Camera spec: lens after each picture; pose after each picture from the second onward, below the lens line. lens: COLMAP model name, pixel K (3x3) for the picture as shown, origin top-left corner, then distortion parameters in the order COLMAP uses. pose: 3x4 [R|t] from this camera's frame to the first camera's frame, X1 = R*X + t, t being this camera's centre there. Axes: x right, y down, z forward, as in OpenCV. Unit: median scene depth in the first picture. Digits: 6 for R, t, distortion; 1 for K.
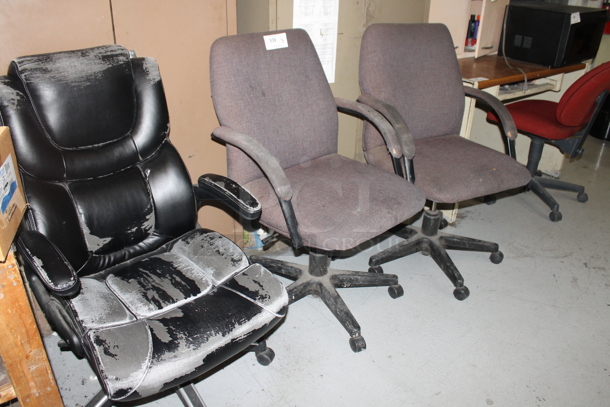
lens RADIAL K [[519.5, 0, 303.2], [0, 519.5, 202.9], [0, 0, 1]] dist [-0.159259, 0.138614]
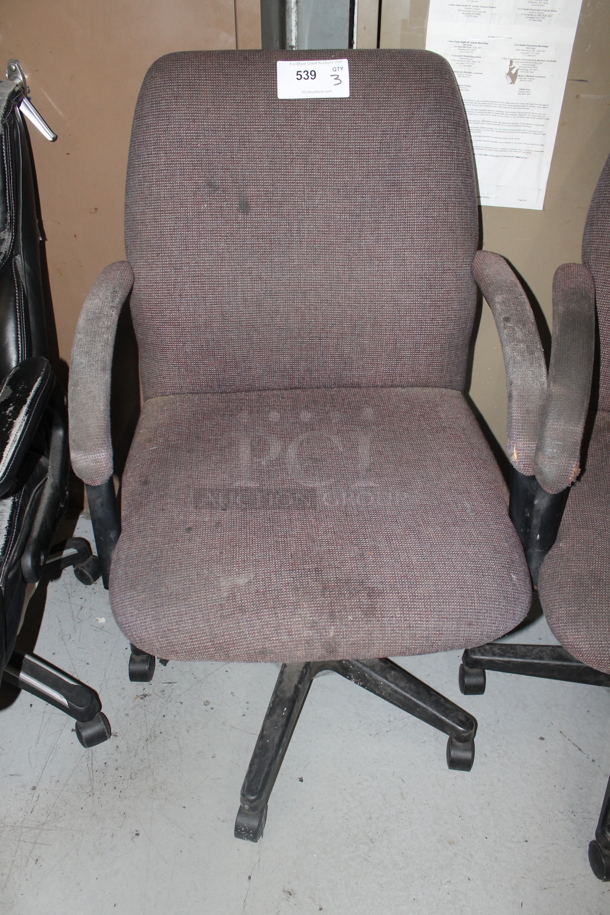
lens RADIAL K [[779.2, 0, 307.9], [0, 779.2, 450.6], [0, 0, 1]] dist [-0.159259, 0.138614]
pose [[0.752898, 0.394082, -0.527109, 0.441631], [-0.278027, 0.916384, 0.287995, -0.272981], [0.596528, -0.070280, 0.799509, 0.640379]]
